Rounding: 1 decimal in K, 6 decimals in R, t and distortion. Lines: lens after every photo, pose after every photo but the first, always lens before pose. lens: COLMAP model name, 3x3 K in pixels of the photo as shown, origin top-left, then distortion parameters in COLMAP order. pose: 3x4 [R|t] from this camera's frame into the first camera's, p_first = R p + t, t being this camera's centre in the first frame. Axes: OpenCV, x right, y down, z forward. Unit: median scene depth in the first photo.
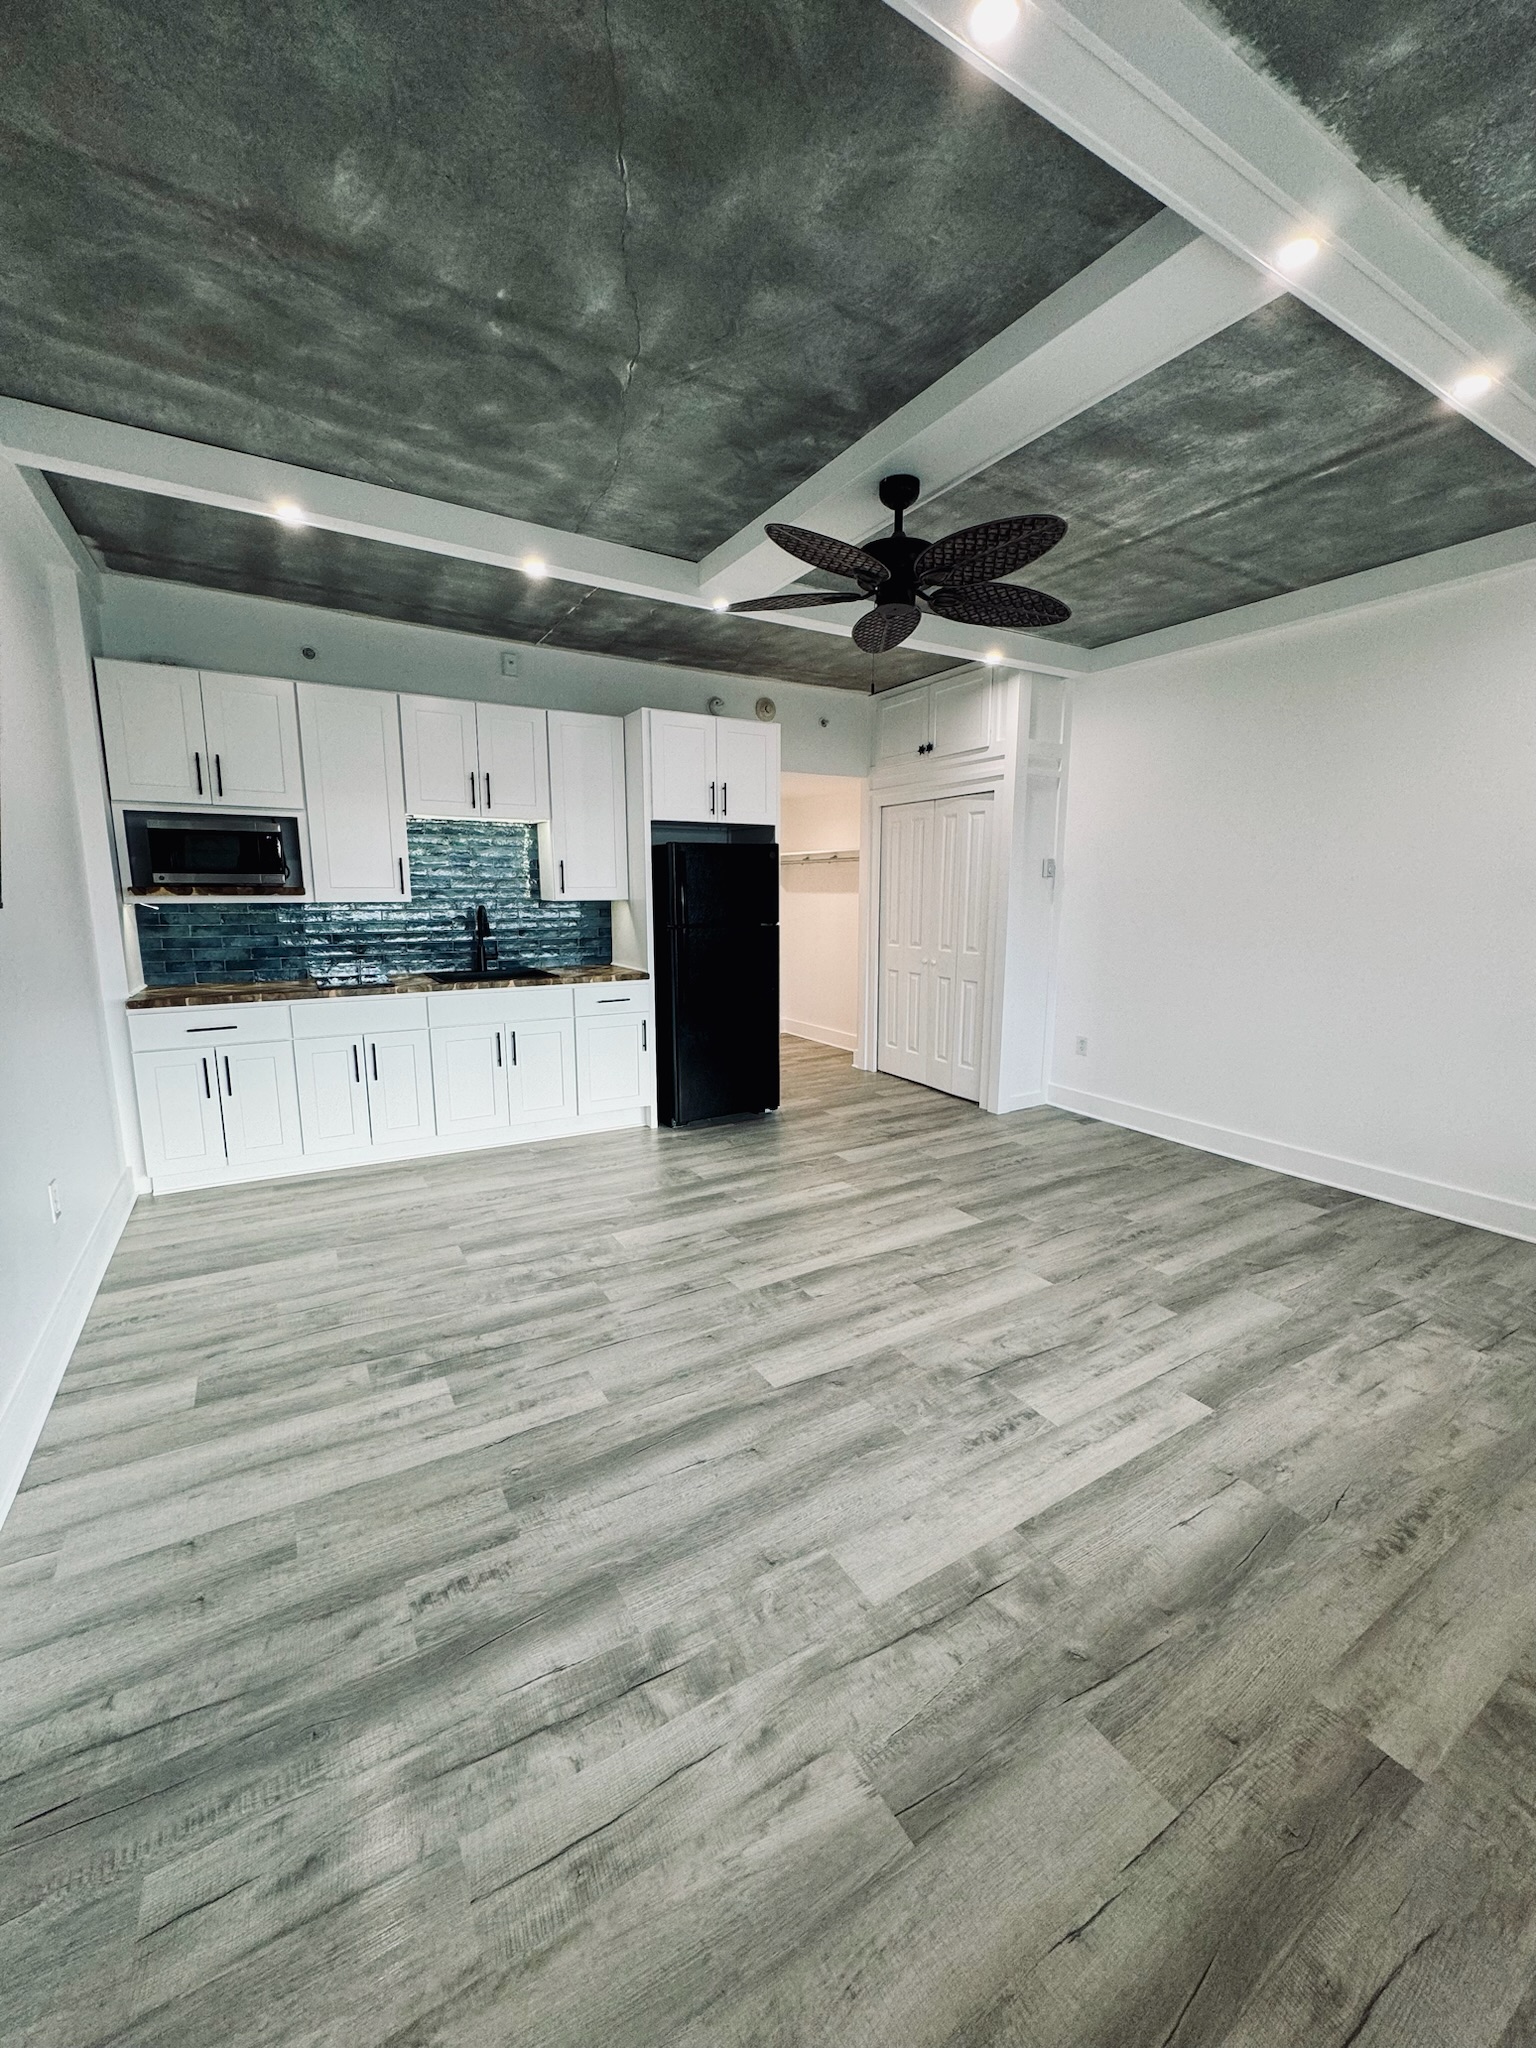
lens RADIAL K [[817.4, 0, 768.1], [0, 817.4, 1021.4], [0, 0, 1]] dist [-0.002615, 0.000360]
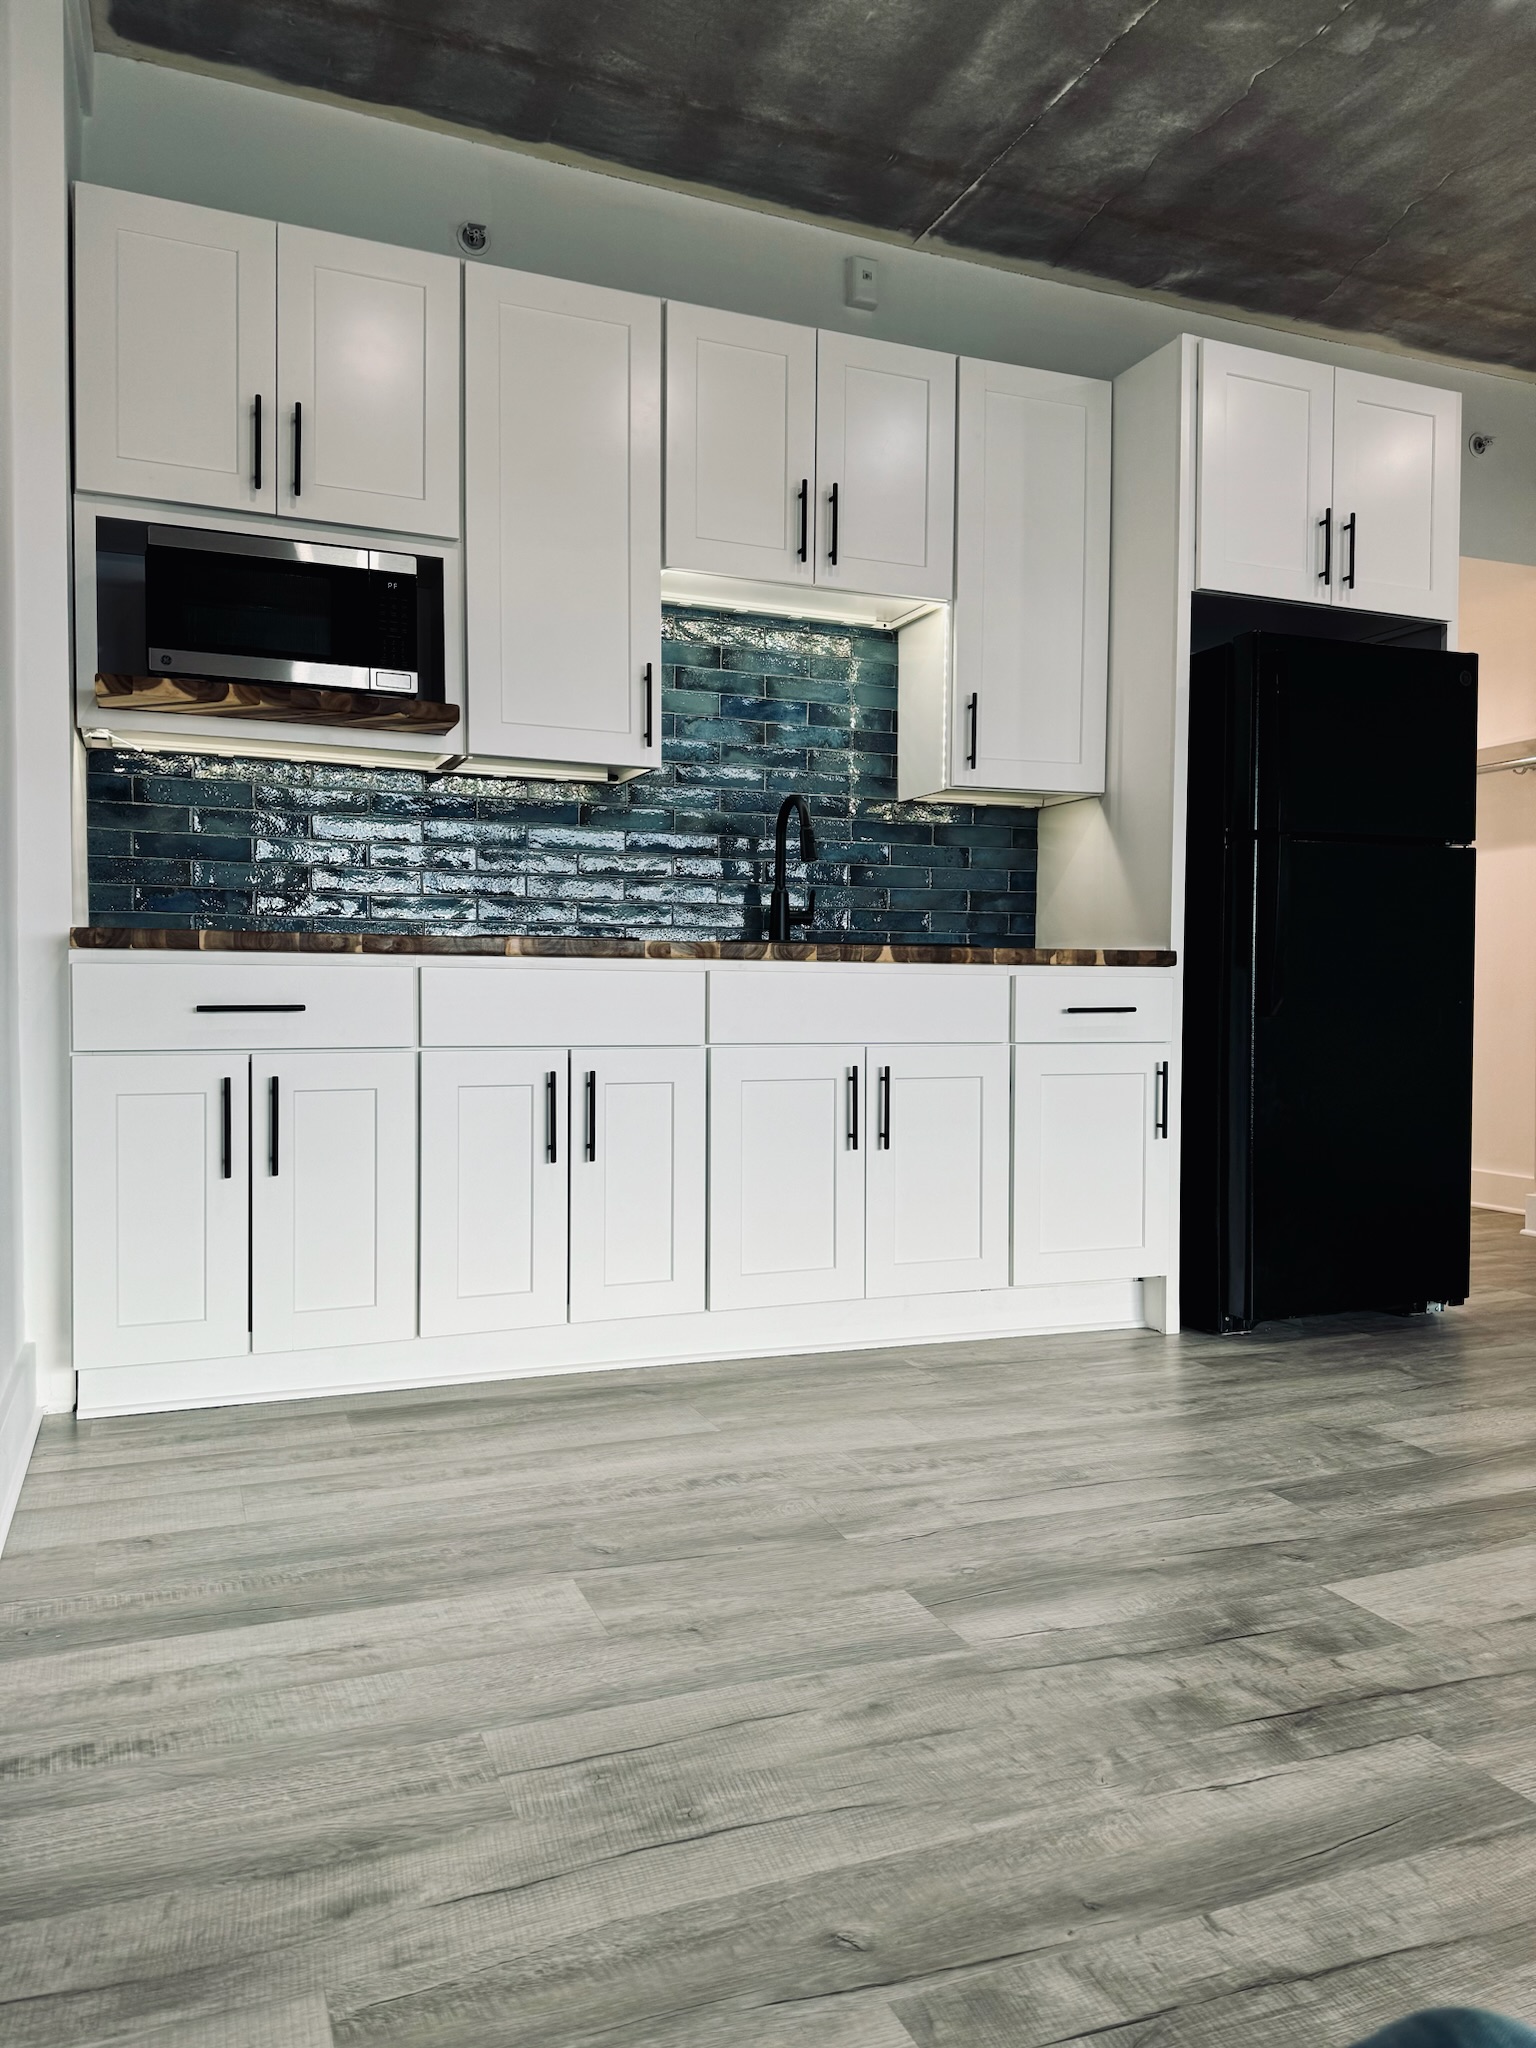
lens RADIAL K [[1461.6, 0, 768.5], [0, 1461.6, 1024.6], [0, 0, 1]] dist [0.030370, -0.023186]
pose [[0.988286, 0.008063, -0.152401, -0.298644], [-0.028369, 0.990905, -0.131539, 0.104400], [0.149955, 0.134322, 0.979526, 0.301932]]
